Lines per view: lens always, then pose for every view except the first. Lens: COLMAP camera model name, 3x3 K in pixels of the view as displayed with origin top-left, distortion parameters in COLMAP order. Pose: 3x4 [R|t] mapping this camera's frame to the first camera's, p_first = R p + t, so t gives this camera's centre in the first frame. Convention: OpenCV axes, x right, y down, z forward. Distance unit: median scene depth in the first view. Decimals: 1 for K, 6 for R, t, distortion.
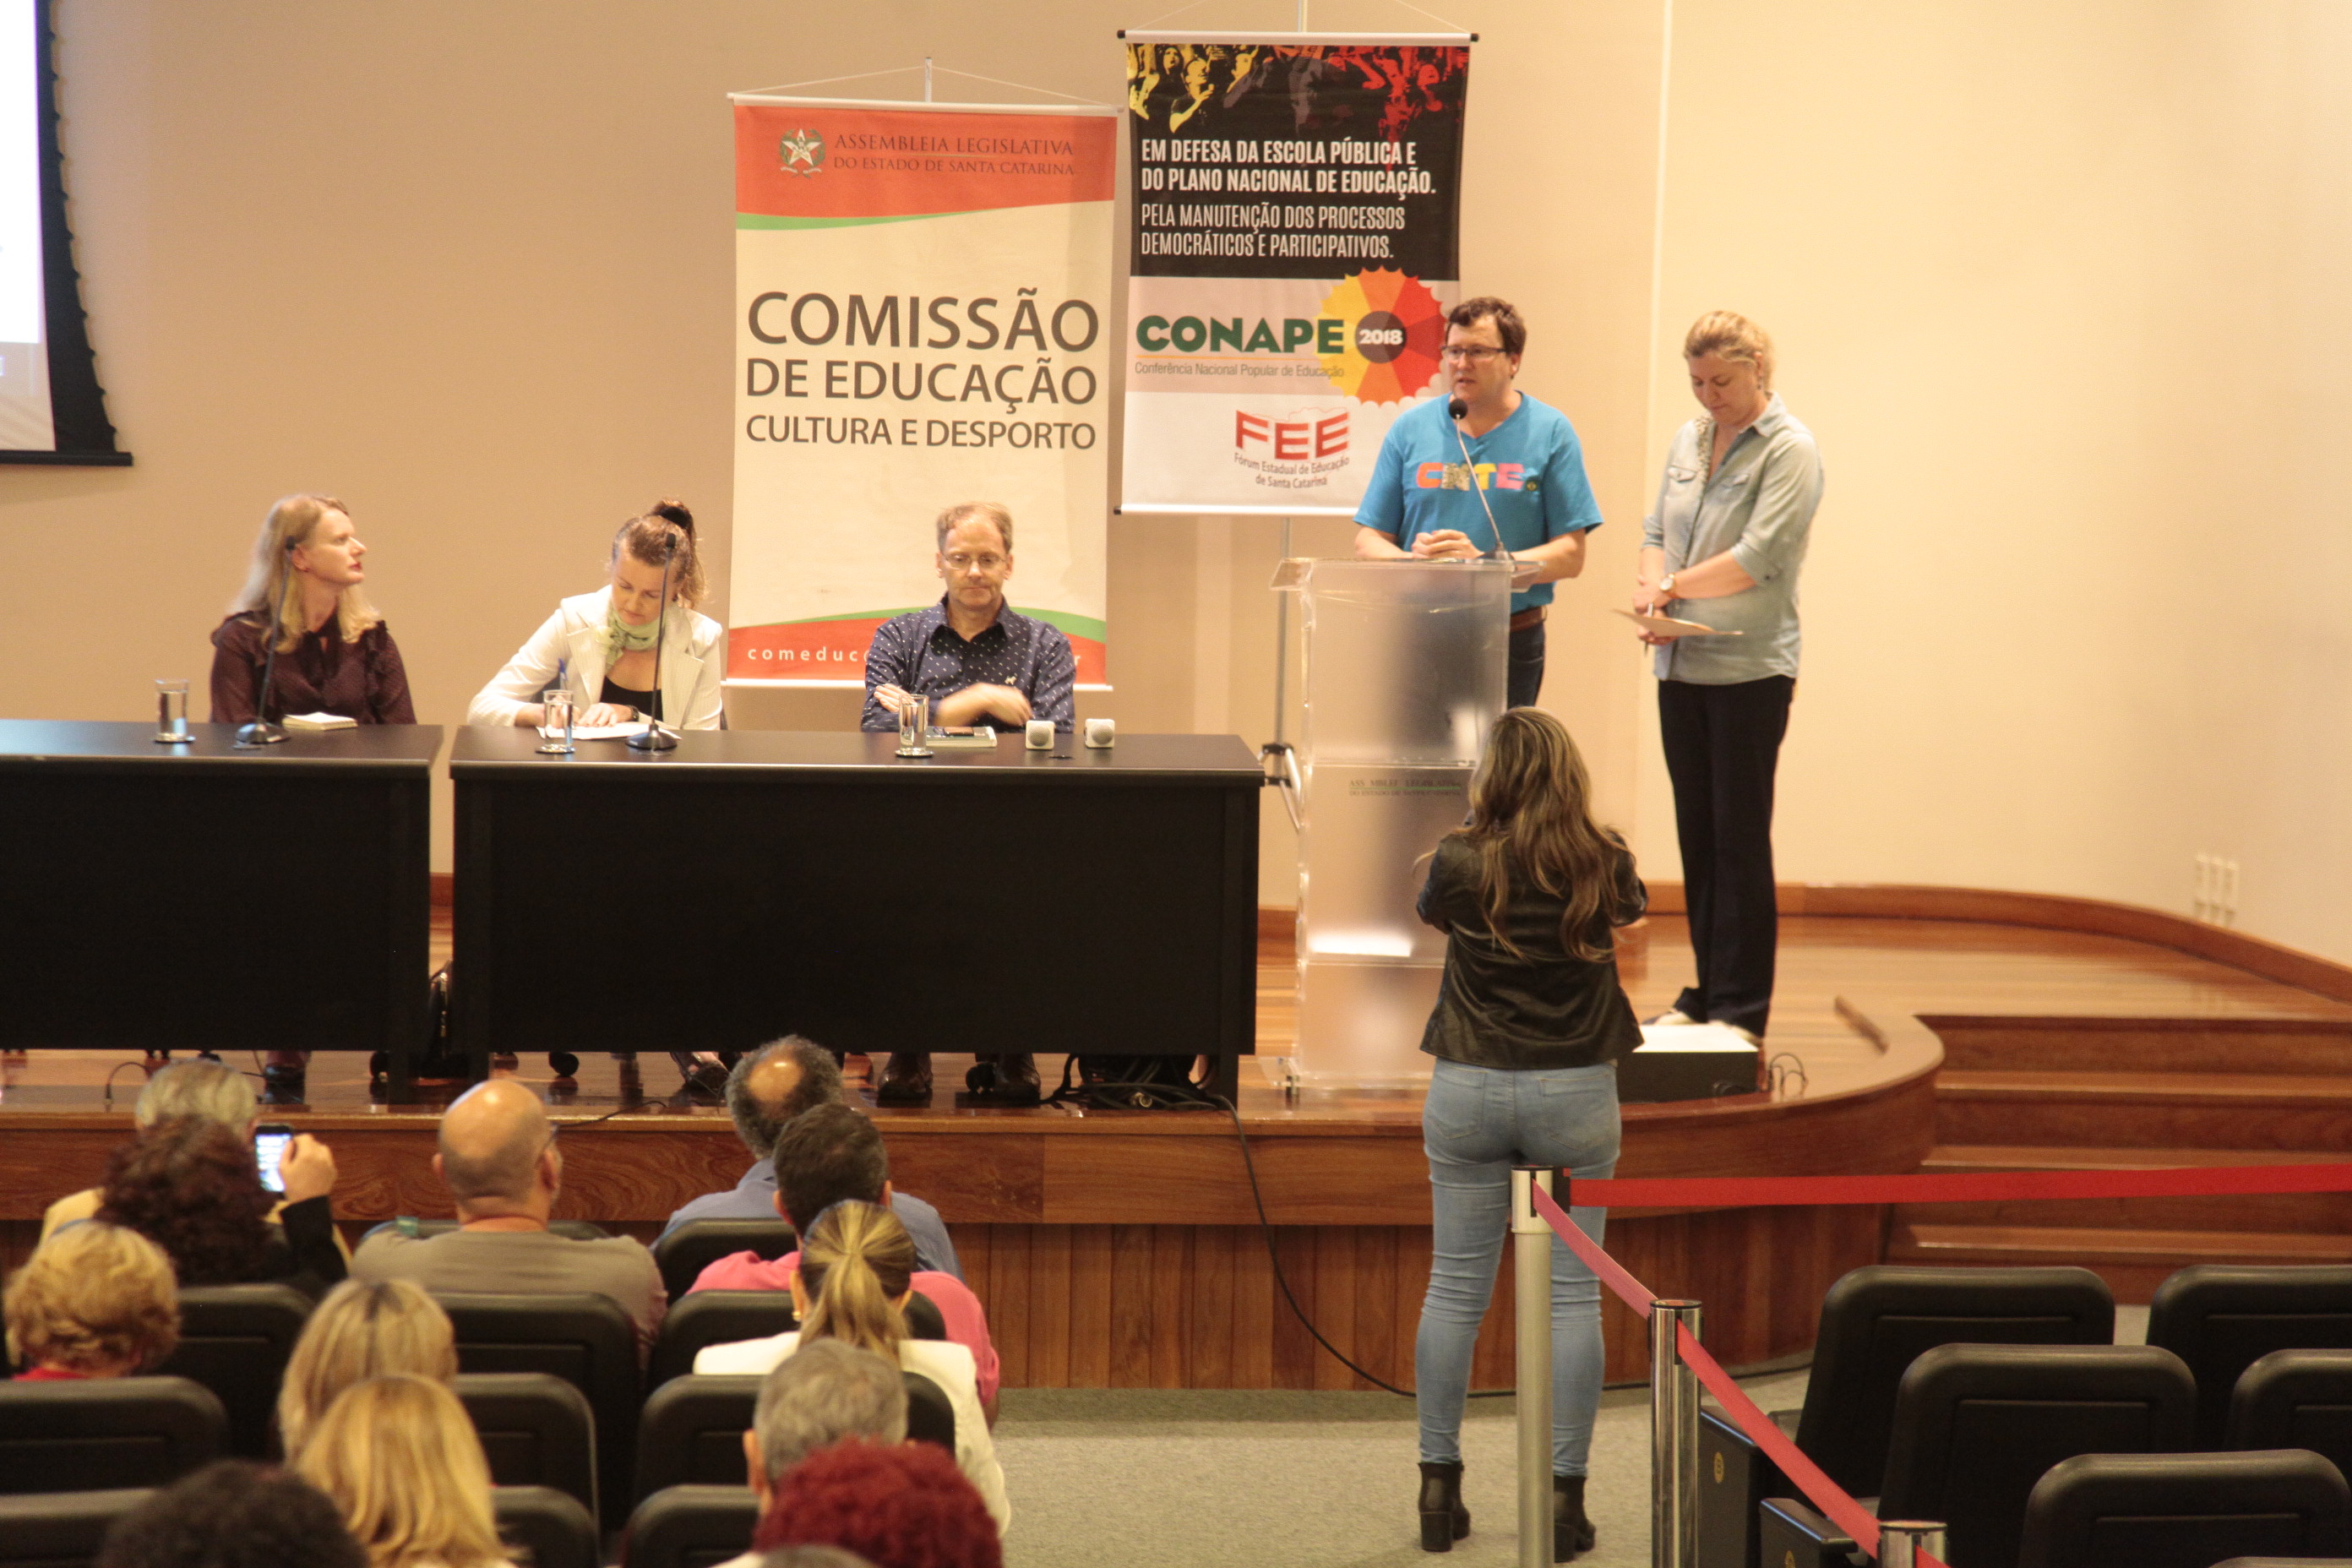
lens RADIAL K [[6636.1, 0, 1227.3], [0, 6636.1, 798.0], [0, 0, 1]] dist [0.655275, -0.156562]
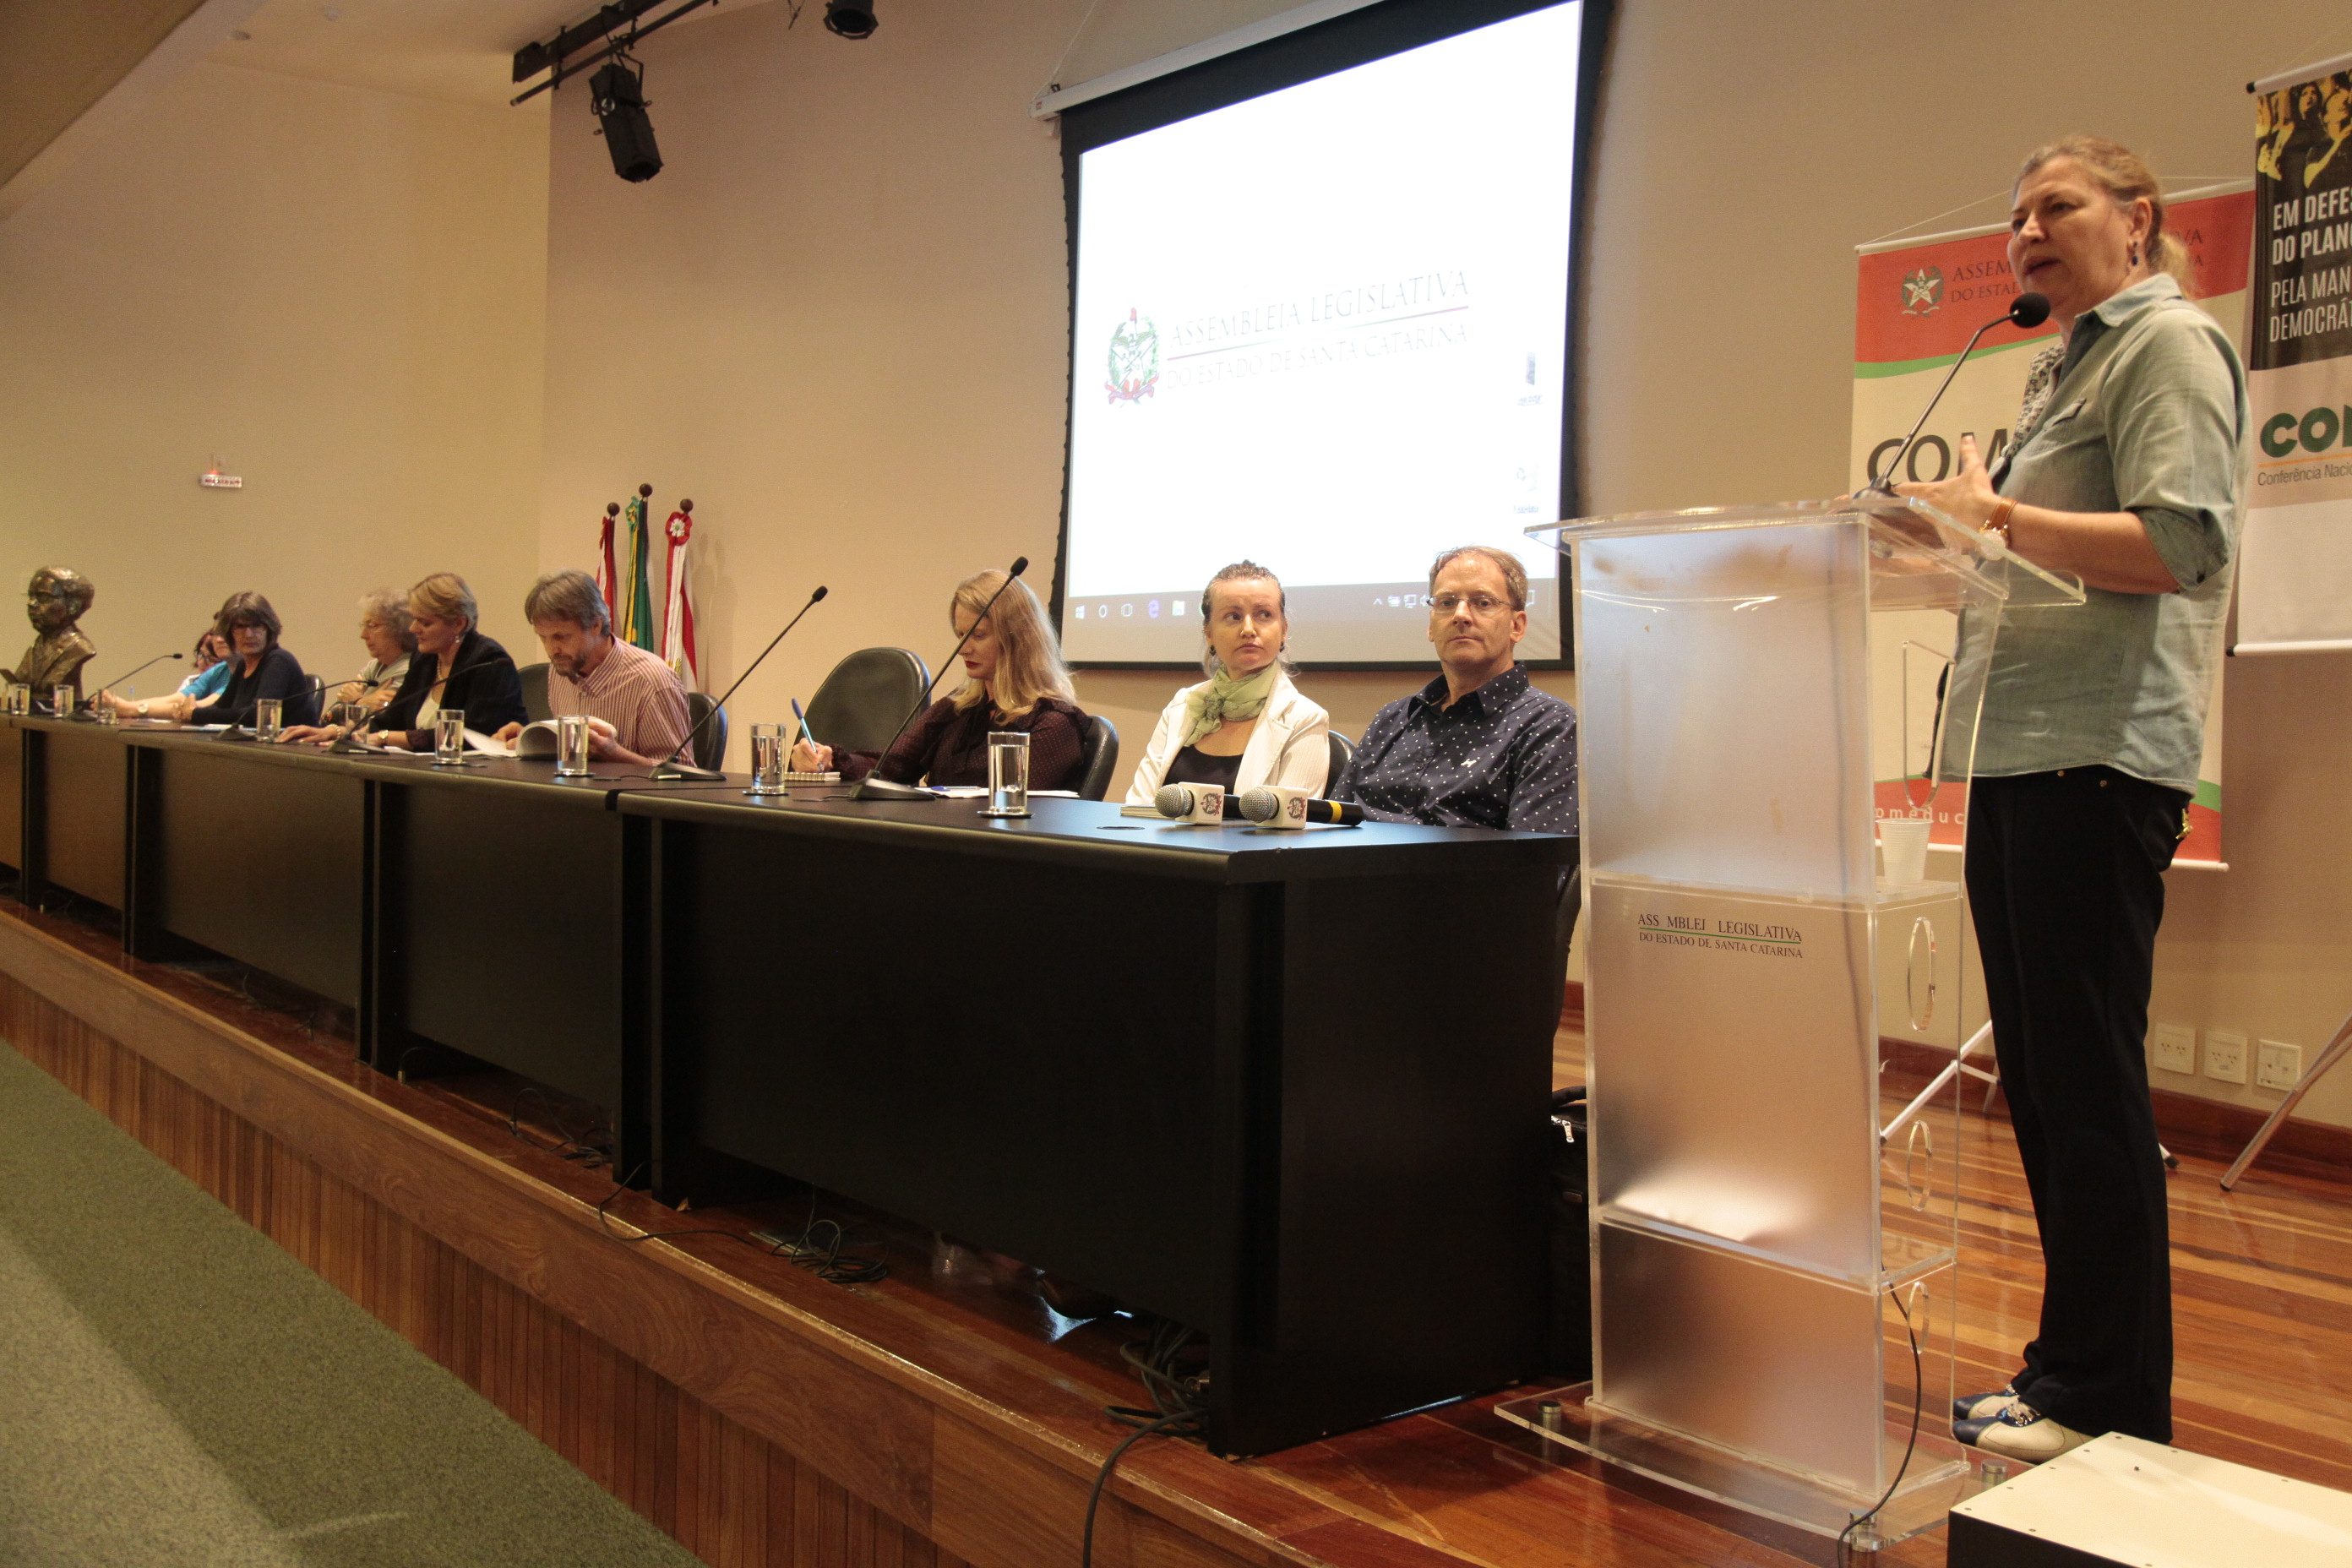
lens RADIAL K [[2112.7, 0, 1217.3], [0, 2112.7, 789.6], [0, 0, 1]] dist [-0.037964, 0.090340]
pose [[0.579620, 0.021162, -0.814612, 0.126343], [-0.101060, 0.993812, -0.046089, -0.000964], [0.808596, 0.109039, 0.578172, 0.750338]]
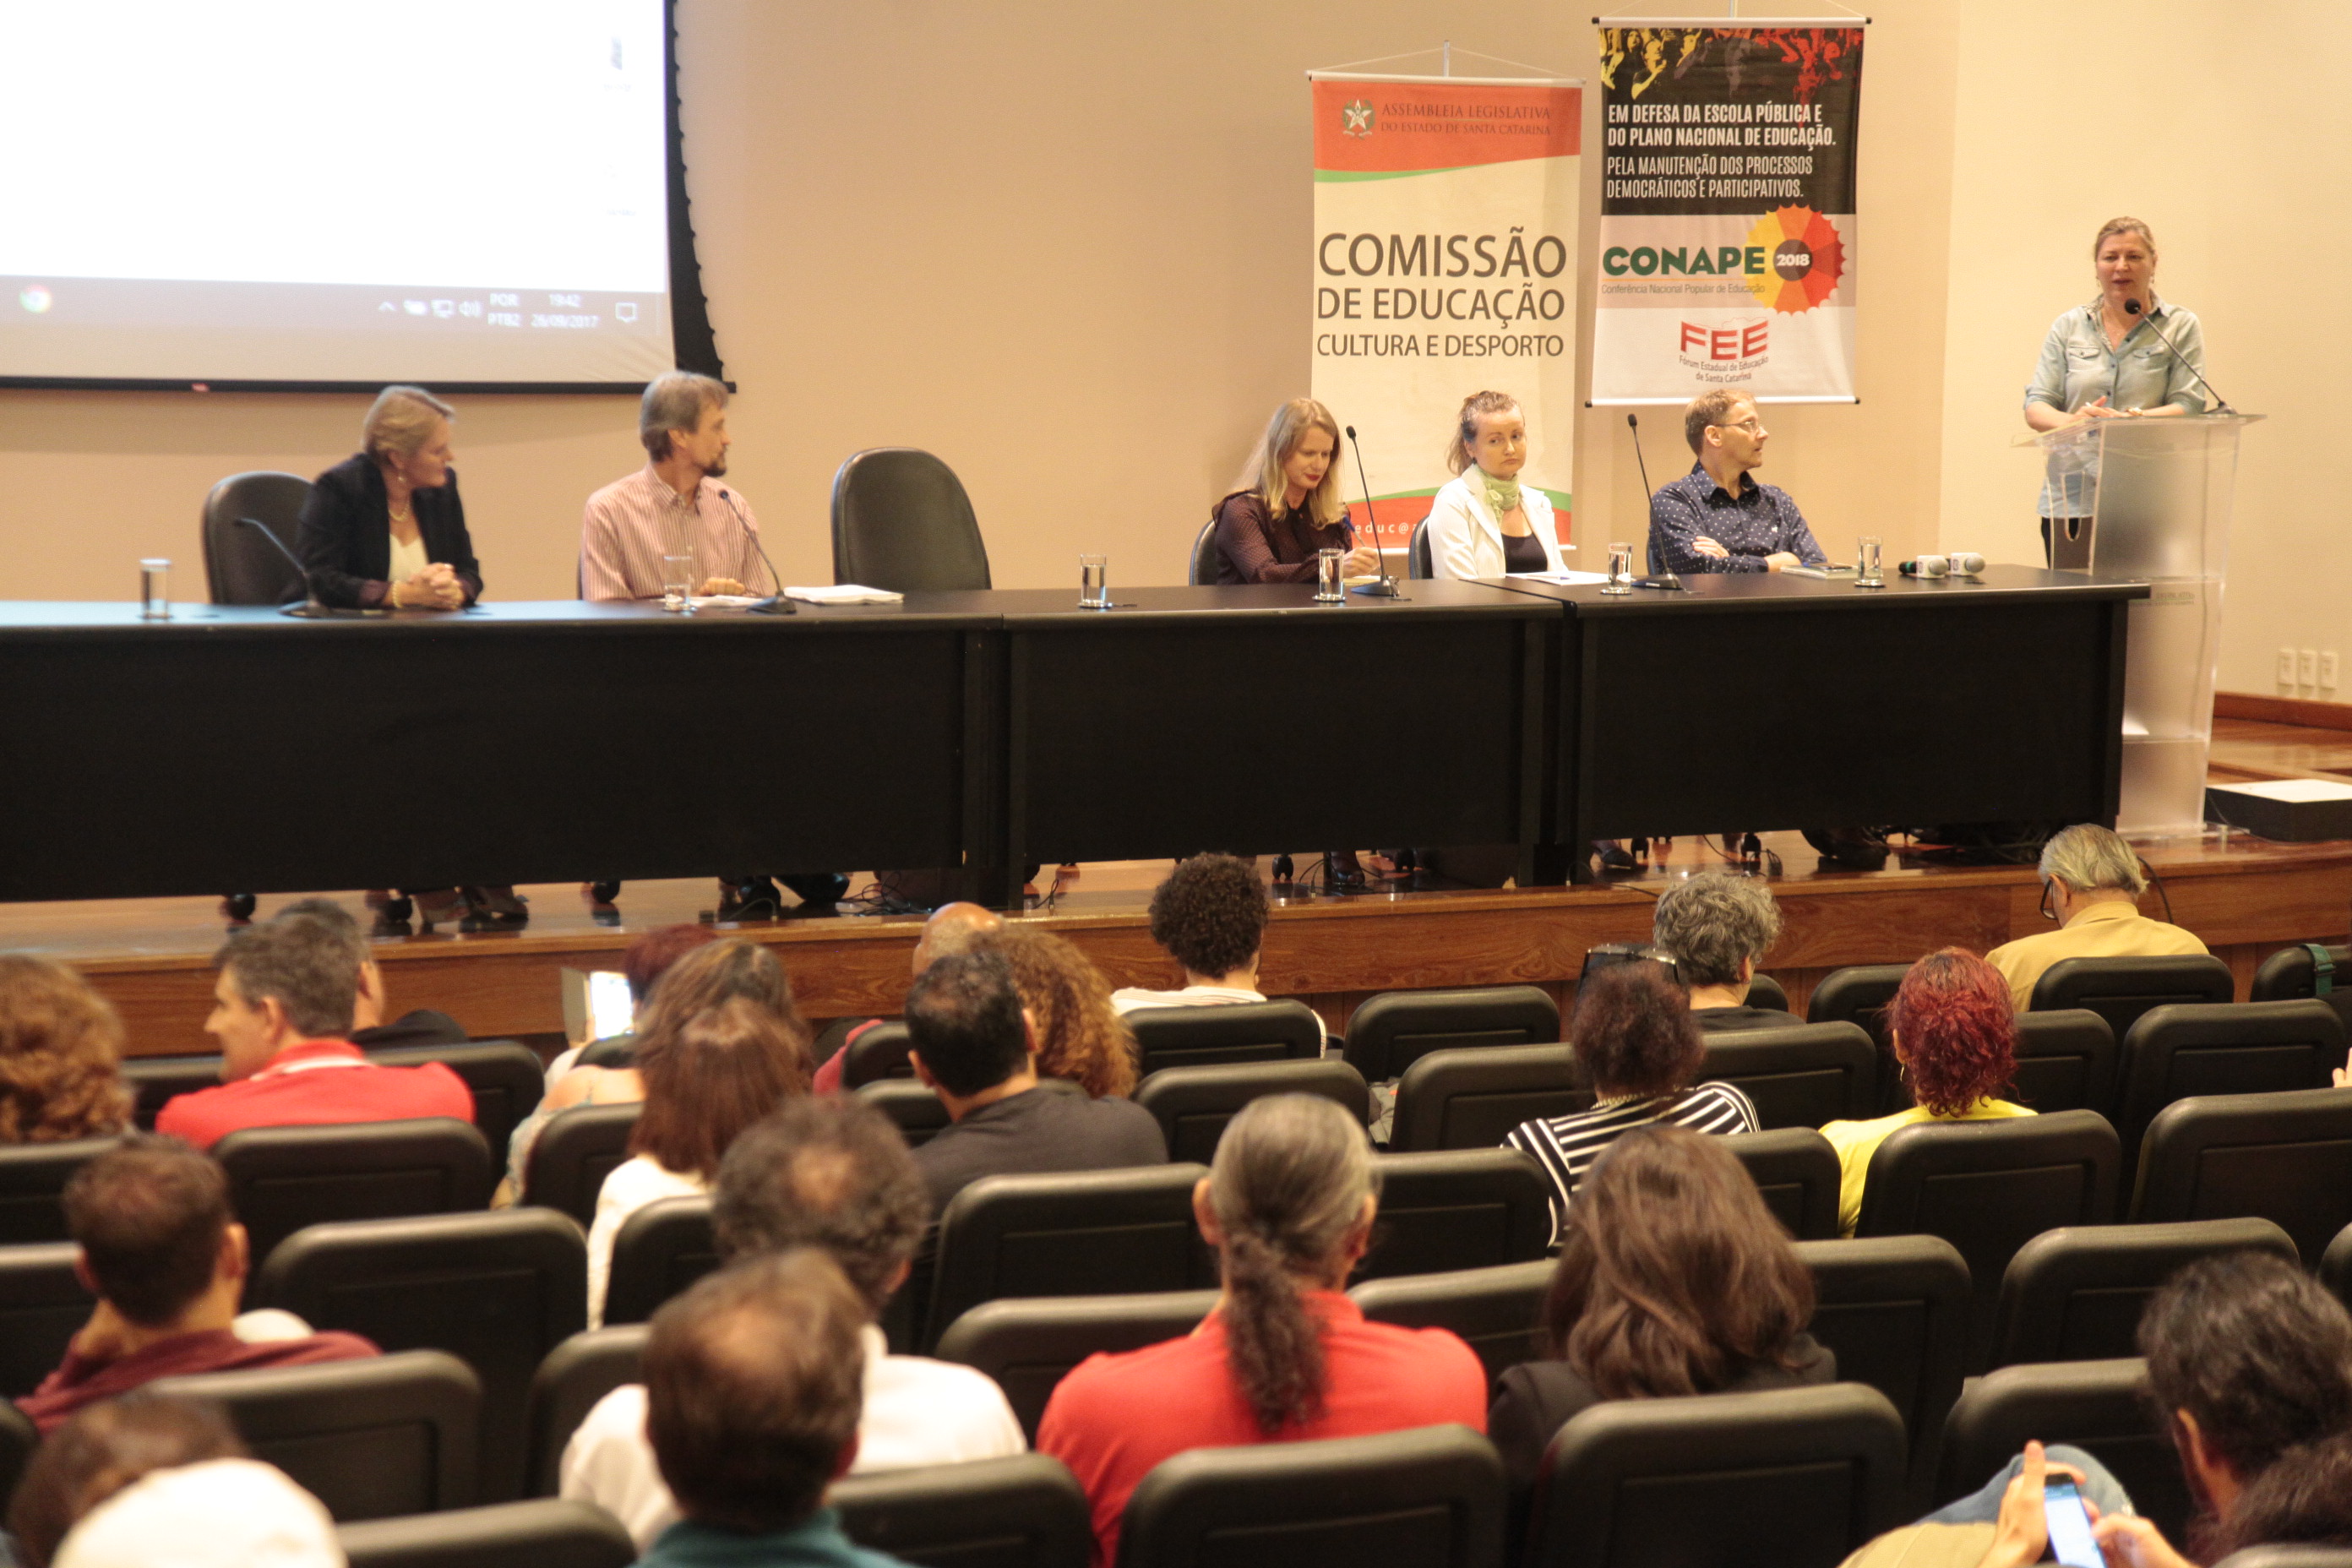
lens RADIAL K [[4922.8, 0, 1225.0], [0, 4922.8, 822.0], [0, 0, 1]] dist [0.368733, -0.186611]
pose [[0.942280, -0.049570, 0.331137, -0.395336], [0.040941, 0.998617, 0.032988, 0.001733], [-0.332315, -0.017527, 0.943006, 0.144502]]
